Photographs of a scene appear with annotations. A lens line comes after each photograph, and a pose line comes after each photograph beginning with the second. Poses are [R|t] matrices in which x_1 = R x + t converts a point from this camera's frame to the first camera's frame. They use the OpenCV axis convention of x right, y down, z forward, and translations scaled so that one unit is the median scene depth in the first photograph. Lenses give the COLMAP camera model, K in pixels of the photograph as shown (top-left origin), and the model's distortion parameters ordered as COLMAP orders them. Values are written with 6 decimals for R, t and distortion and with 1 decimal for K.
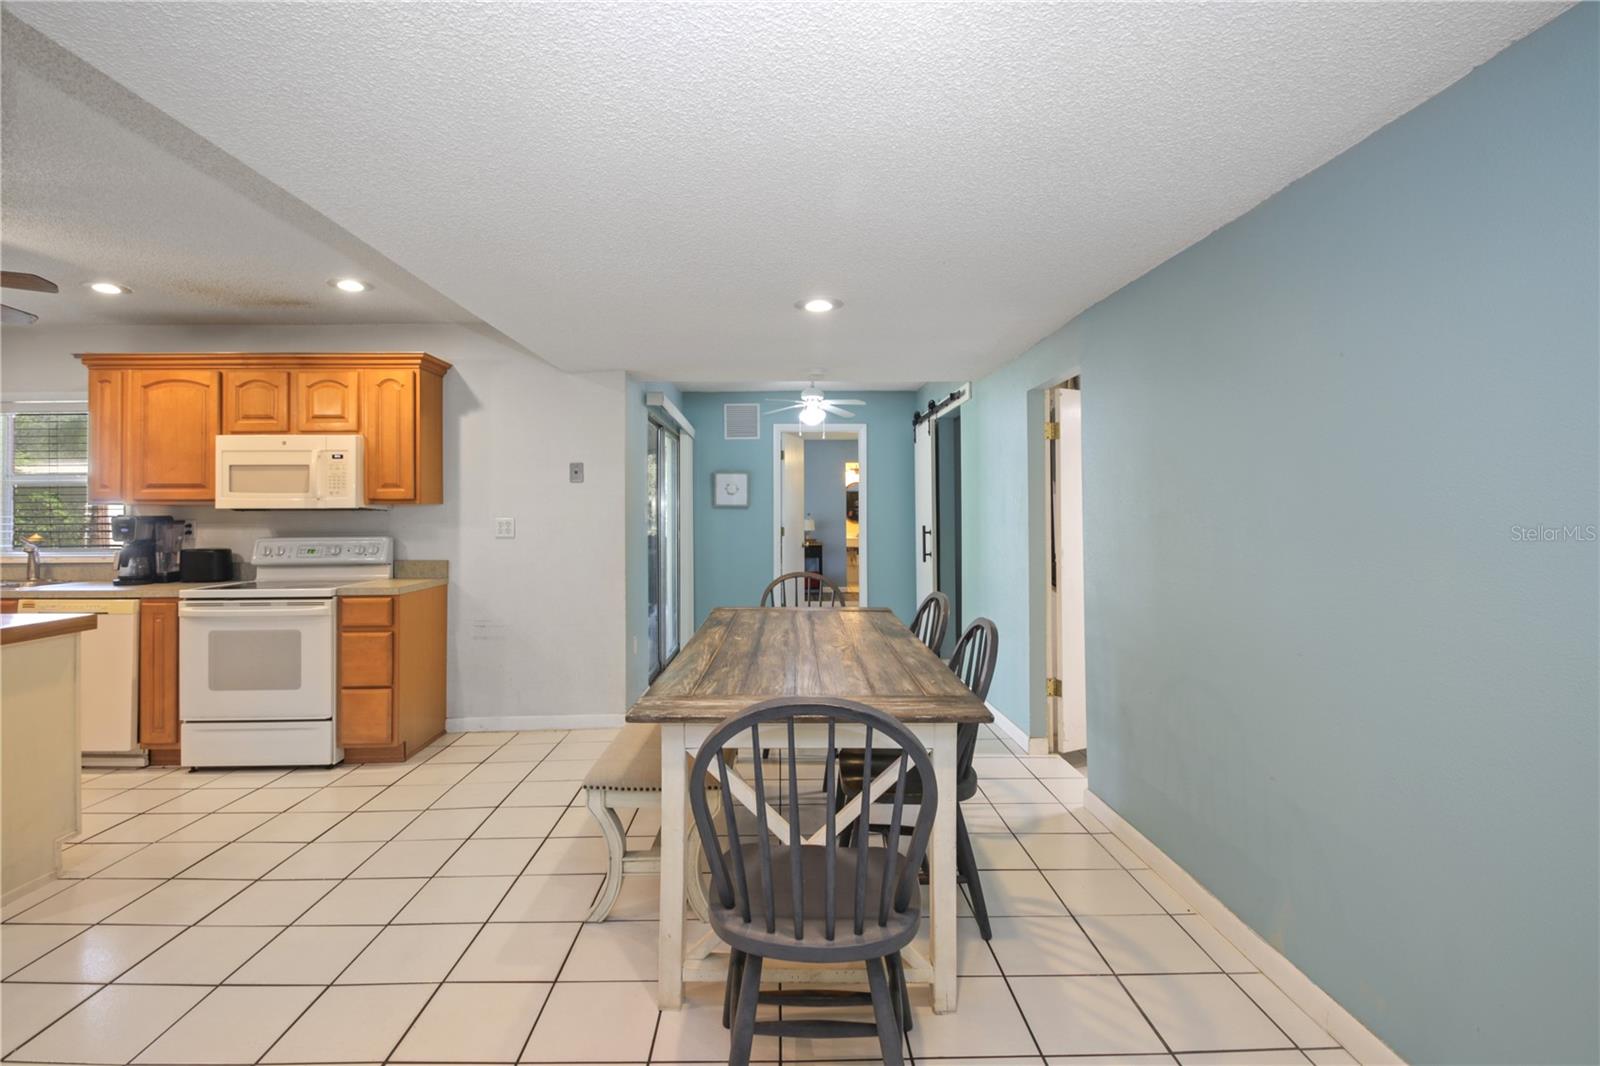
lens RADIAL K [[767.6, 0, 794.7], [0, 767.6, 497.8], [0, 0, 1]] dist [0.015684, -0.022632]
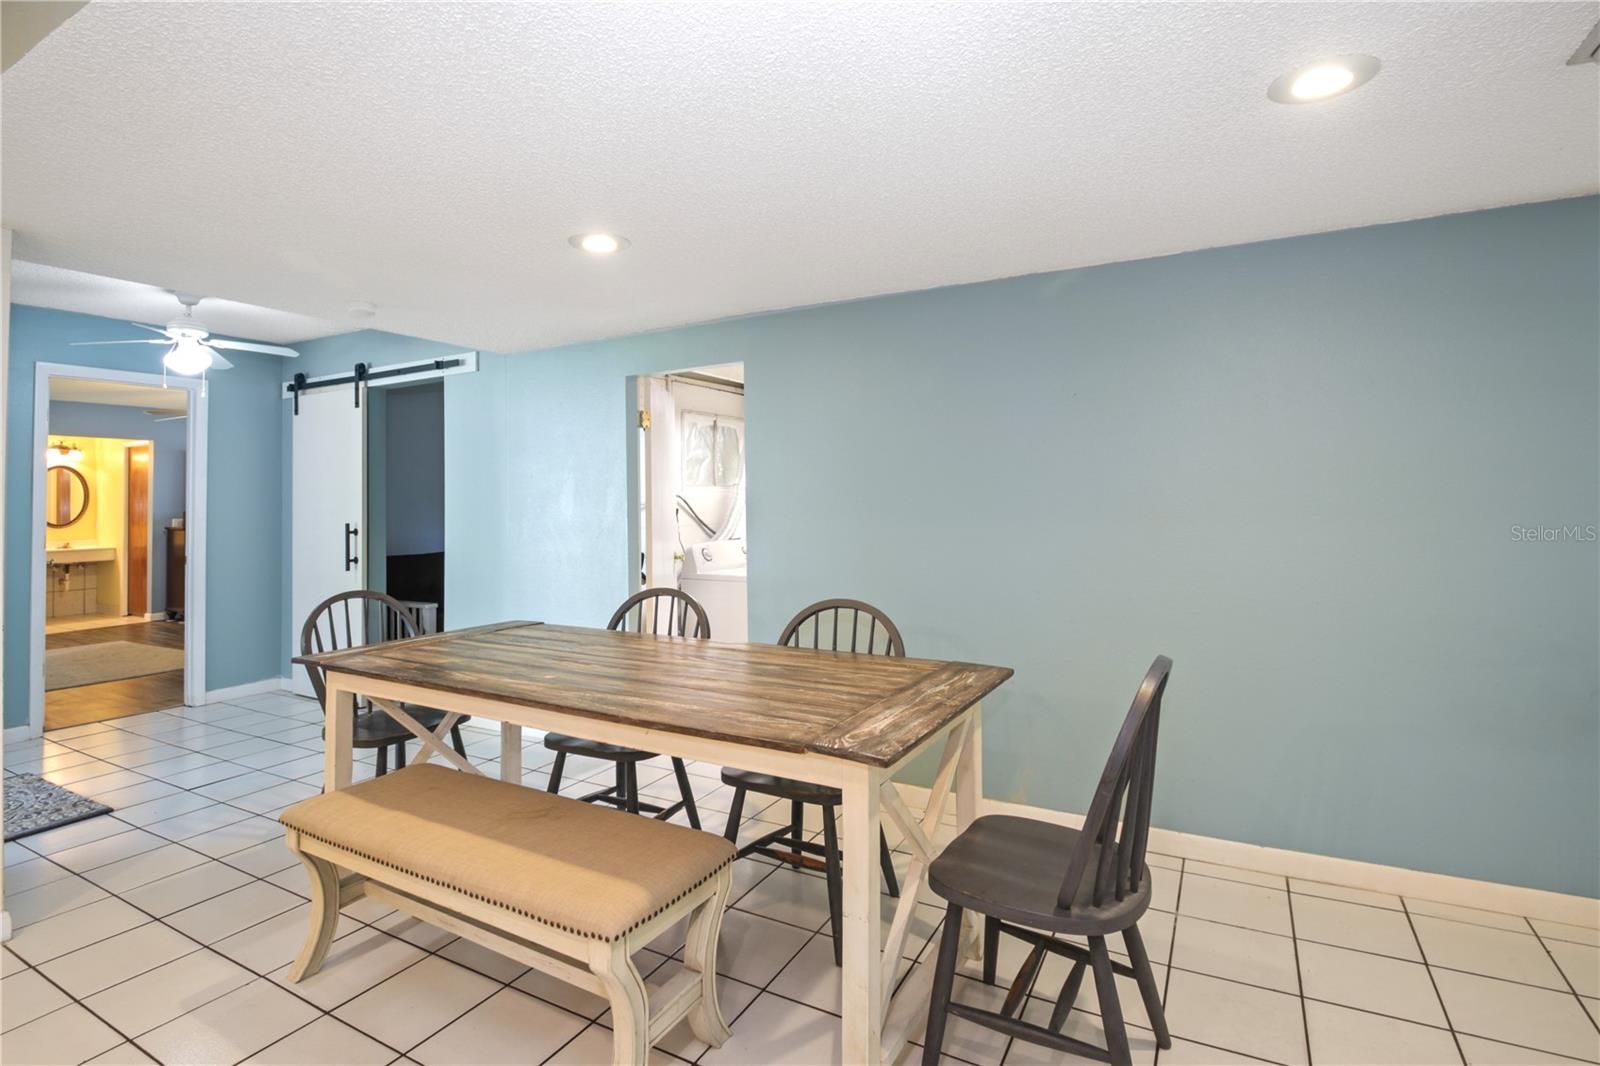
lens RADIAL K [[797.3, 0, 760.9], [0, 797.3, 505.8], [0, 0, 1]] dist [0.030486, -0.023537]
pose [[0.520552, -0.010114, 0.853770, -0.434847], [-0.002921, 0.999903, 0.013626, 0.008345], [-0.853825, -0.009587, 0.520472, 0.327692]]
